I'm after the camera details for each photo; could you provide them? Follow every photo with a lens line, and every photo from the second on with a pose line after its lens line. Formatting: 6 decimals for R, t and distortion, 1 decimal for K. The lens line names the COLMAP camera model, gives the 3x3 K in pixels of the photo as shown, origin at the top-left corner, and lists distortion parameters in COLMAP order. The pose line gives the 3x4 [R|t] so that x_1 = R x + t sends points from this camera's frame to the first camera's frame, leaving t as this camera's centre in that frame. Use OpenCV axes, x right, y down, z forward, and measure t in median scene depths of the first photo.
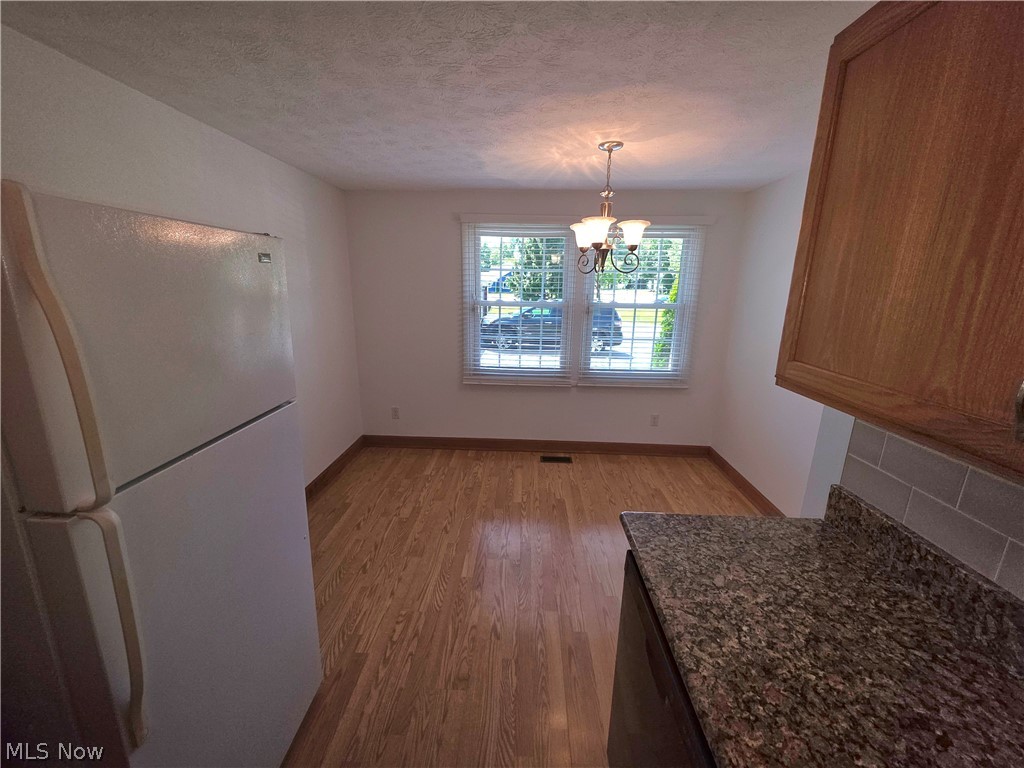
lens RADIAL K [[411.6, 0, 507.4], [0, 411.6, 386.1], [0, 0, 1]] dist [-0.006328, 0.001882]
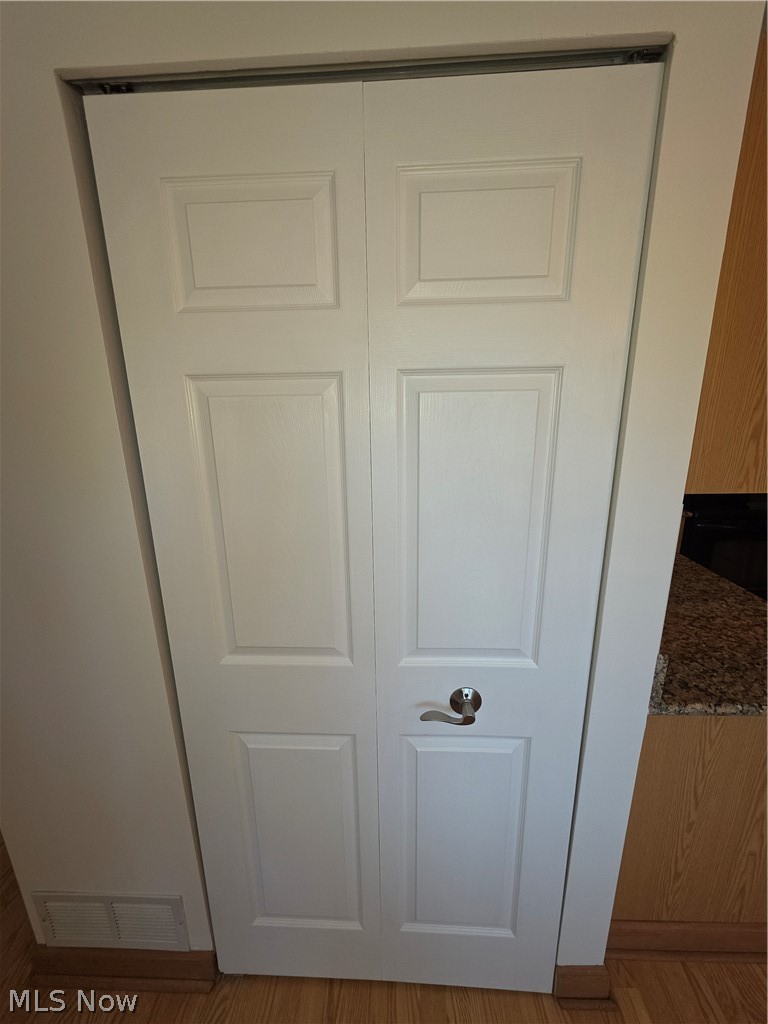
lens RADIAL K [[411.6, 0, 384.3], [0, 411.6, 508.2], [0, 0, 1]] dist [-0.006328, 0.001882]
pose [[-0.999970, 0.007138, -0.003131, 0.874034], [0.004756, 0.876972, 0.480518, -0.216733], [0.006176, 0.480489, -0.876979, 1.021554]]
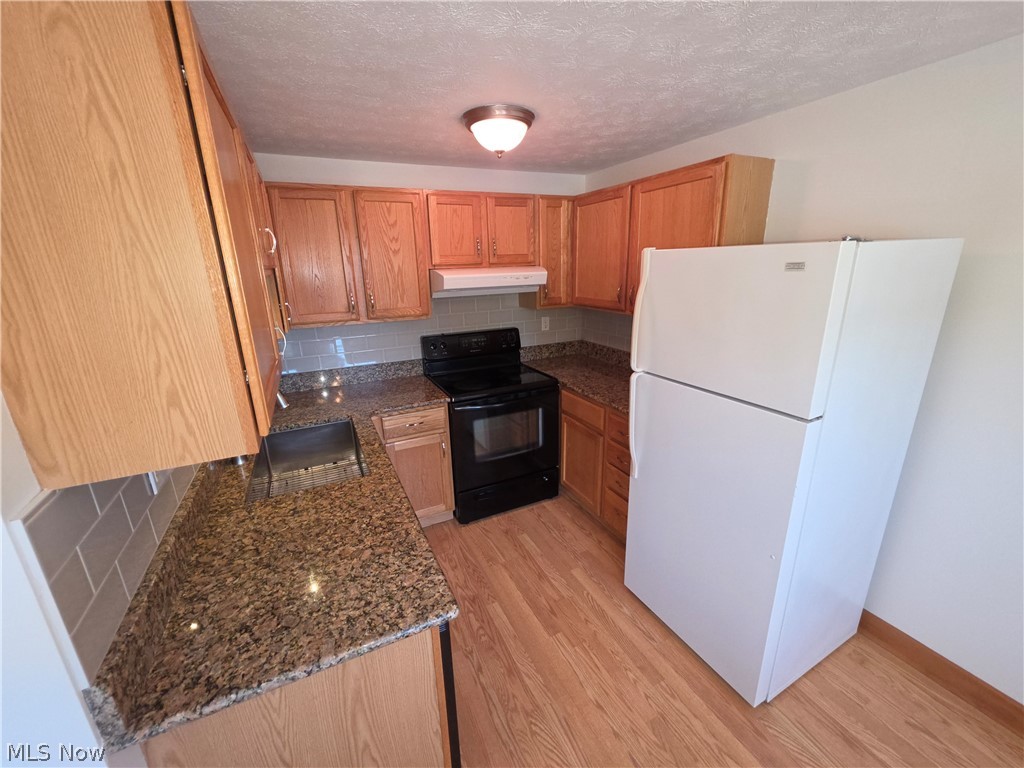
lens RADIAL K [[411.6, 0, 507.5], [0, 411.6, 385.8], [0, 0, 1]] dist [-0.006328, 0.001882]
pose [[-0.881412, 0.142738, -0.450265, 0.343578], [-0.103996, 0.871215, 0.479759, -0.302488], [0.460757, 0.469691, -0.753056, 1.019089]]
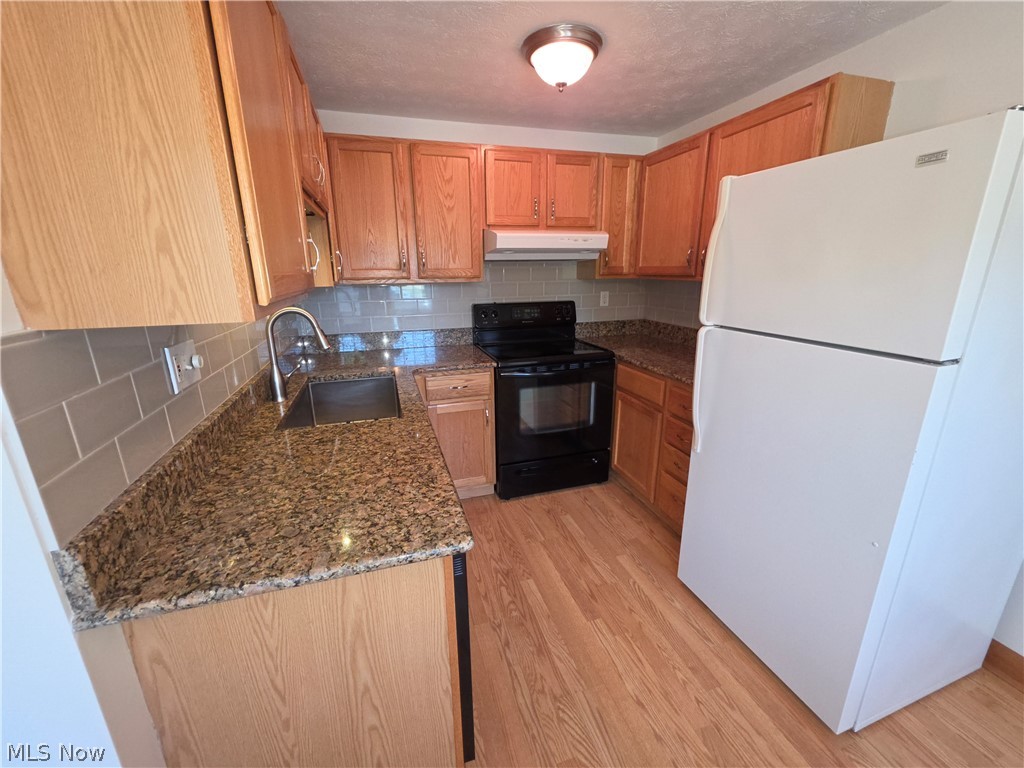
lens RADIAL K [[411.6, 0, 507.4], [0, 411.6, 385.6], [0, 0, 1]] dist [-0.006328, 0.001882]
pose [[-0.941926, 0.087782, -0.324146, 0.296606], [-0.085688, 0.870458, 0.484728, -0.158051], [0.324706, 0.484353, -0.812385, 1.023200]]
